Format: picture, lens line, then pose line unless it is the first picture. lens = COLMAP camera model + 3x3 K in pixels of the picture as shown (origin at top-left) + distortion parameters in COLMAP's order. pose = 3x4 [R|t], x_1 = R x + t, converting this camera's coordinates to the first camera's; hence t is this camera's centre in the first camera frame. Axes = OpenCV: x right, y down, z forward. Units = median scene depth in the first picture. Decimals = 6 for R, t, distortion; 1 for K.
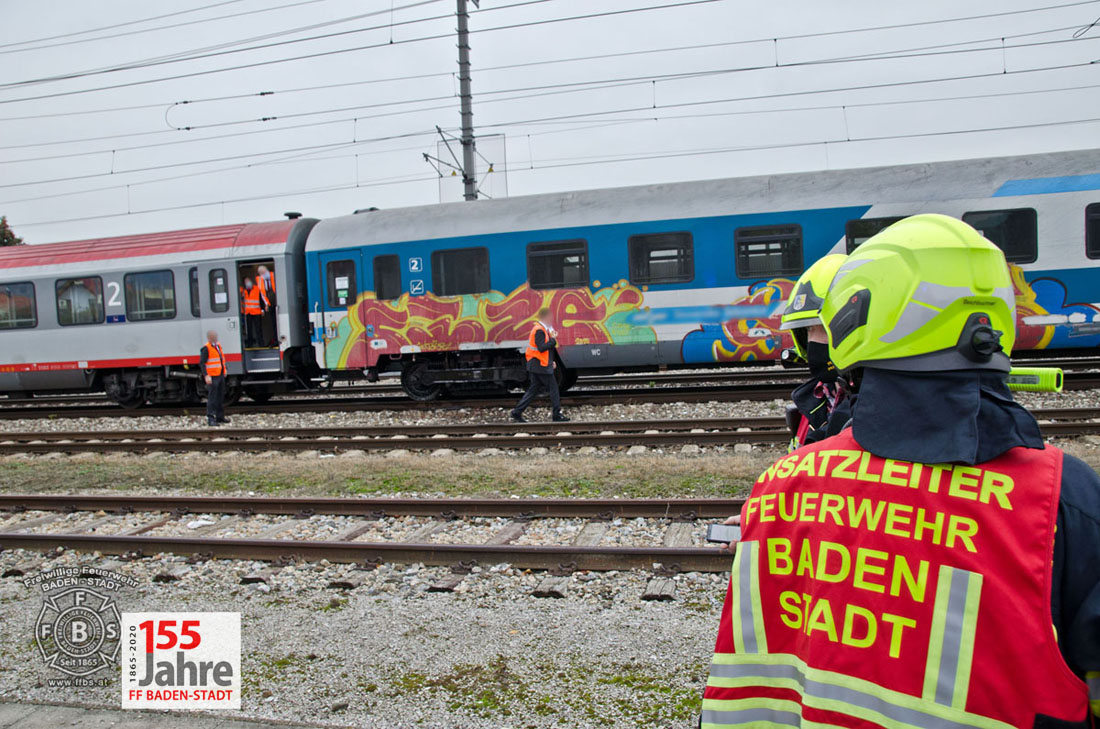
lens RADIAL K [[809.6, 0, 559.5], [0, 809.6, 380.8], [0, 0, 1]] dist [-0.123597, 0.107421]
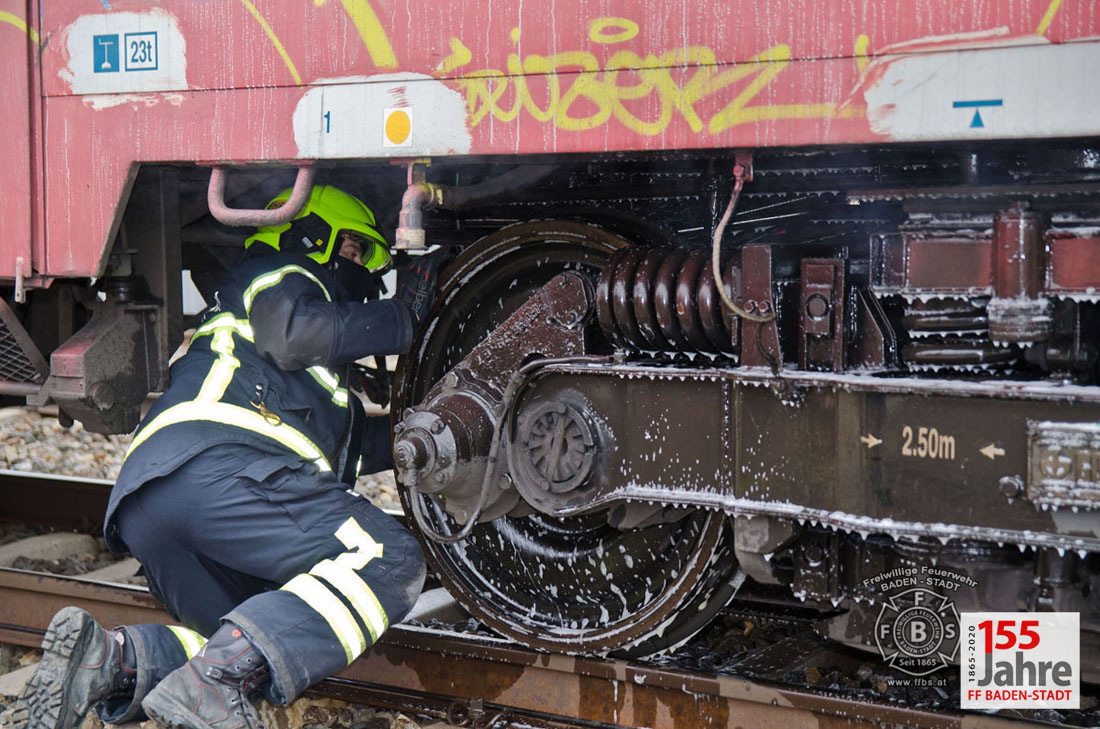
lens RADIAL K [[2217.4, 0, 549.3], [0, 2217.4, 389.4], [0, 0, 1]] dist [0.206778, 0.060217]
pose [[0.908372, 0.084028, -0.409633, -0.058067], [-0.076275, 0.996463, 0.035264, -0.017982], [0.411147, -0.000788, 0.911569, 0.752359]]
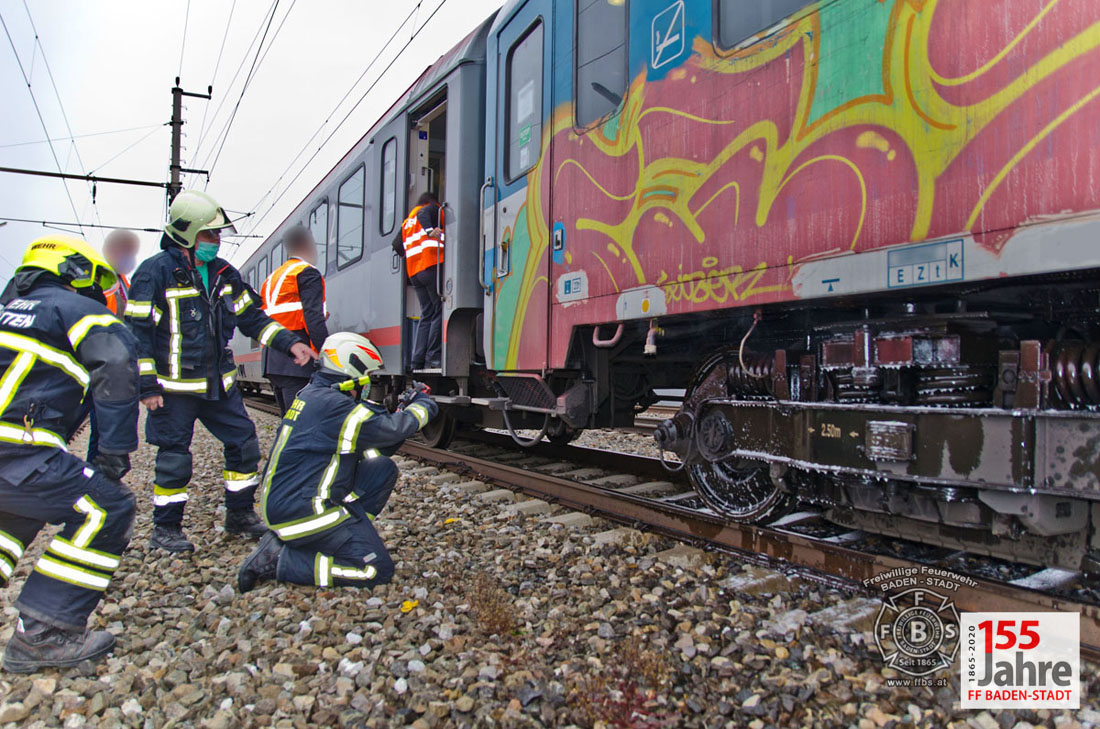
lens RADIAL K [[809.6, 0, 559.5], [0, 809.6, 380.8], [0, 0, 1]] dist [-0.123597, 0.107421]
pose [[0.651639, 0.060253, -0.756132, -0.017008], [-0.092628, 0.995701, -0.000483, -0.013282], [0.752853, 0.070354, 0.654418, 0.802368]]
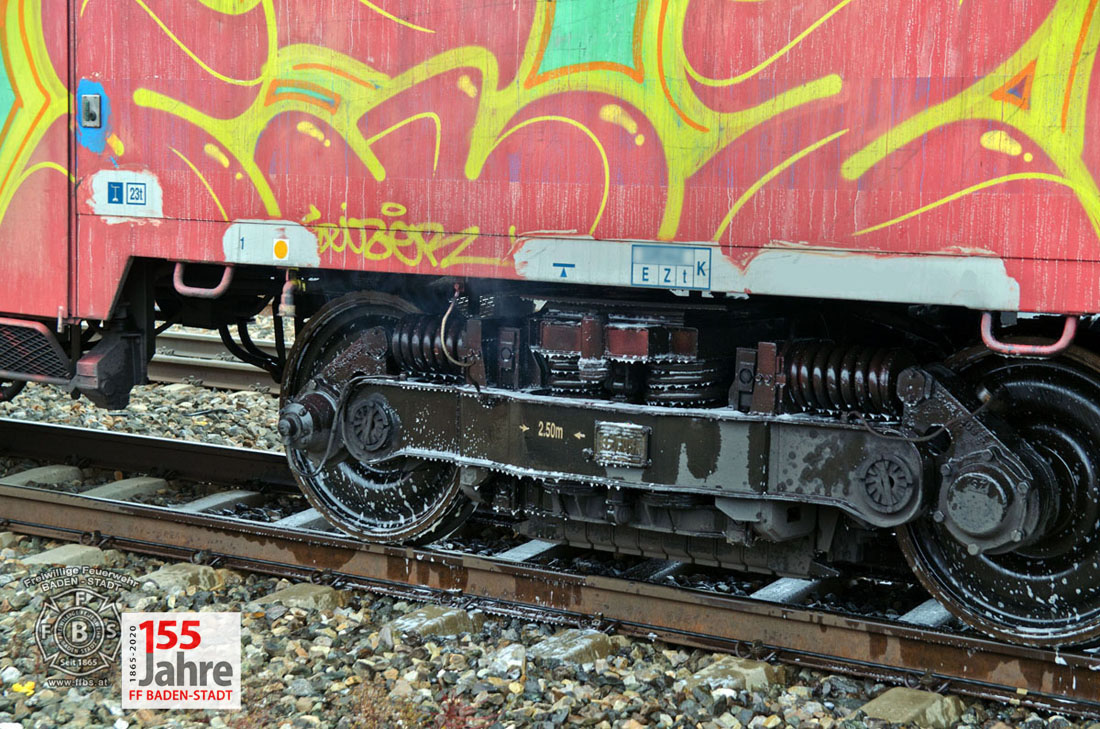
lens RADIAL K [[2217.4, 0, 549.3], [0, 2217.4, 389.4], [0, 0, 1]] dist [0.206778, 0.060217]
pose [[0.918642, 0.112595, -0.378707, 0.046493], [-0.095862, 0.993410, 0.062819, -0.042363], [0.383285, -0.021405, 0.923382, 0.575349]]
